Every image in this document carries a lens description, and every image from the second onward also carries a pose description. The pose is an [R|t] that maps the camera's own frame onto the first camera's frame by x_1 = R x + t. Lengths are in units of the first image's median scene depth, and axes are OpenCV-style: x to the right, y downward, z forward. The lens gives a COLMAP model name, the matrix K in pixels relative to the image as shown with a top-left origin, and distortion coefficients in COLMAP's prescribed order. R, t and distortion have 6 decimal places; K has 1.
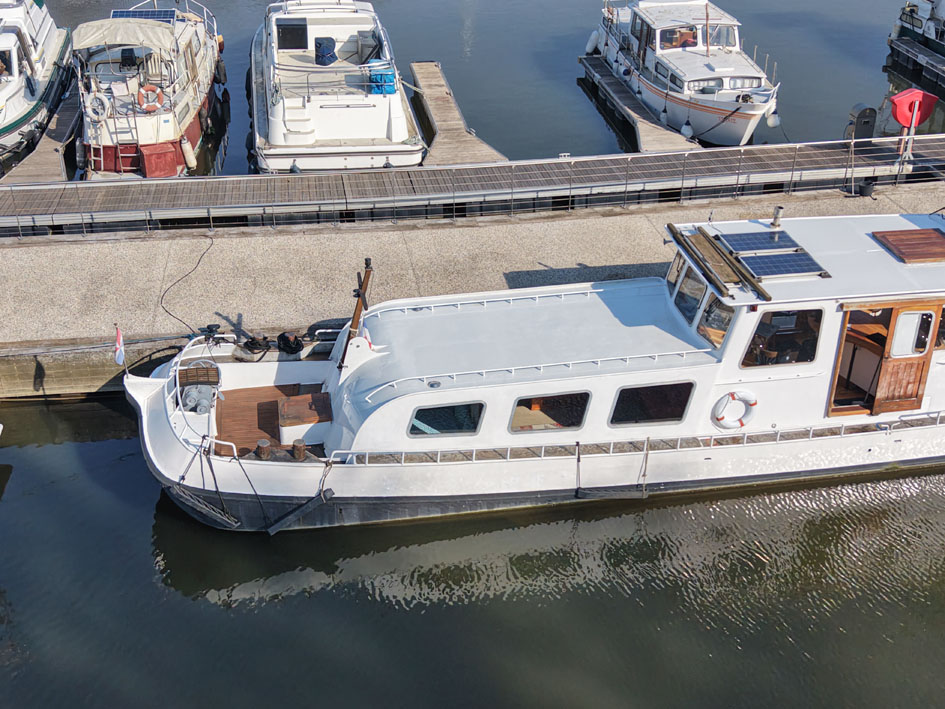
lens RADIAL K [[1153.4, 0, 472.5], [0, 1153.4, 354.5], [0, 0, 1]] dist [0.218707, -0.659813]
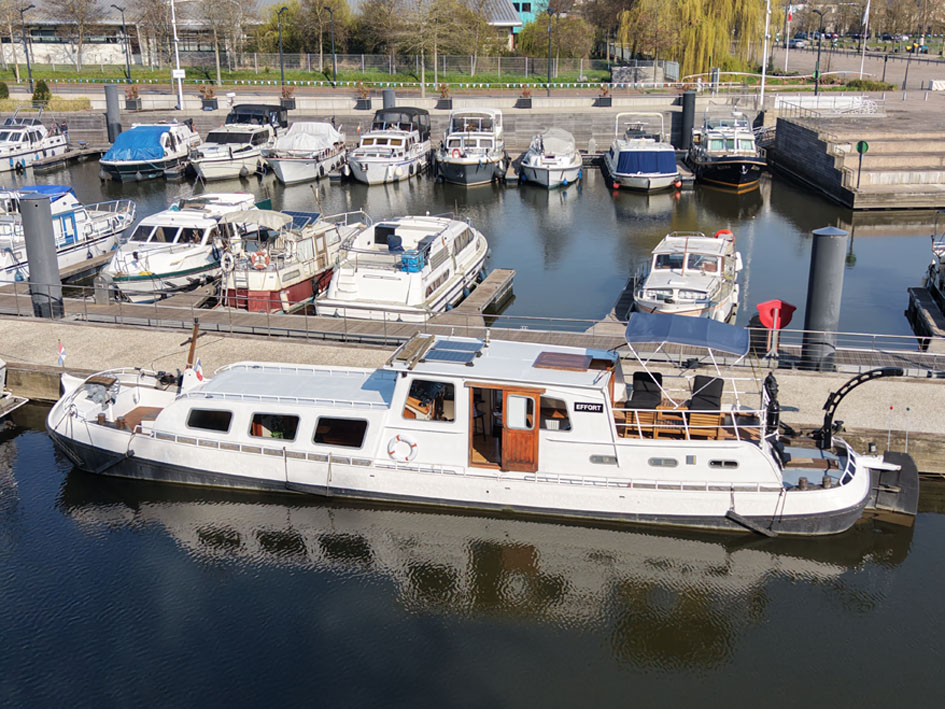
lens RADIAL K [[1116.0, 0, 507.2], [0, 1116.0, 383.7], [0, 0, 1]] dist [0.295115, -1.082978]
pose [[0.926342, 0.115817, -0.358437, 0.670082], [-0.188564, 0.966327, -0.175087, 0.151418], [0.326089, 0.229779, 0.916988, -0.212788]]
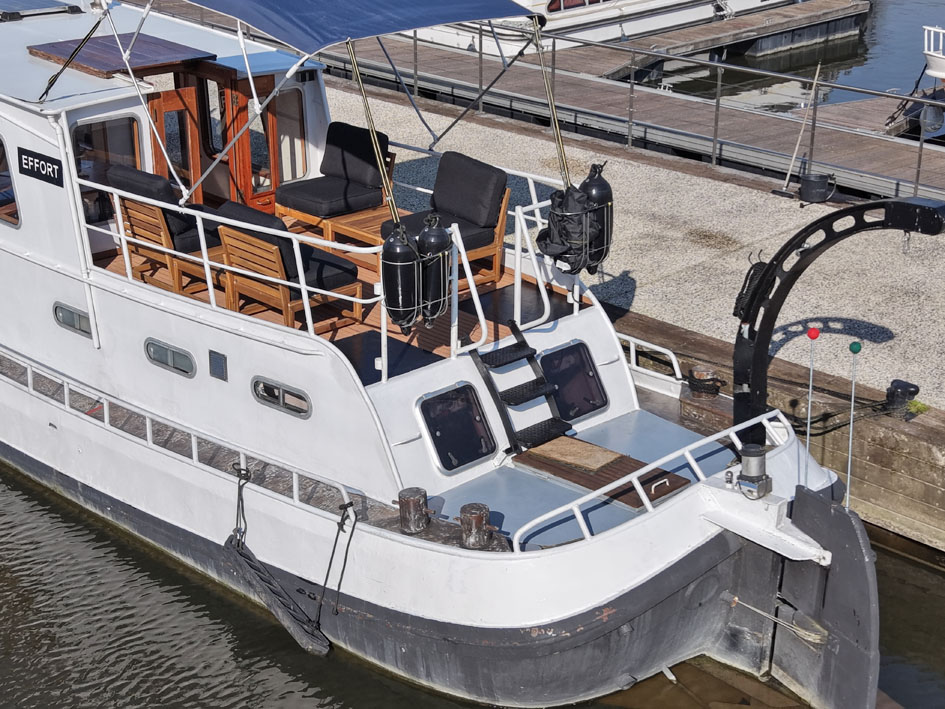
lens RADIAL K [[1607.1, 0, 472.5], [0, 1607.1, 354.5], [0, 0, 1]] dist [0.281476, -1.226982]
pose [[0.551443, 0.303769, -0.776940, 0.901157], [-0.422820, 0.904628, 0.053591, -0.063726], [0.719120, 0.298953, 0.627290, 0.574214]]
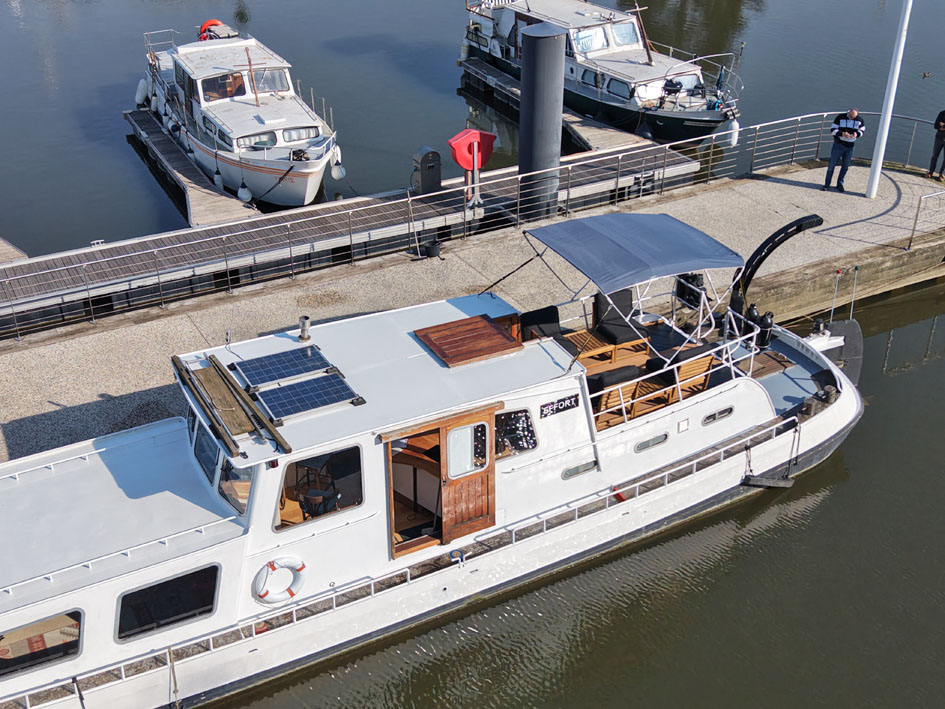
lens RADIAL K [[1153.4, 0, 472.5], [0, 1153.4, 354.5], [0, 0, 1]] dist [0.218707, -0.659813]
pose [[0.952168, -0.158602, 0.261191, 0.131394], [0.158655, 0.987110, 0.021024, -0.083249], [-0.261159, 0.021421, 0.965058, 0.135208]]
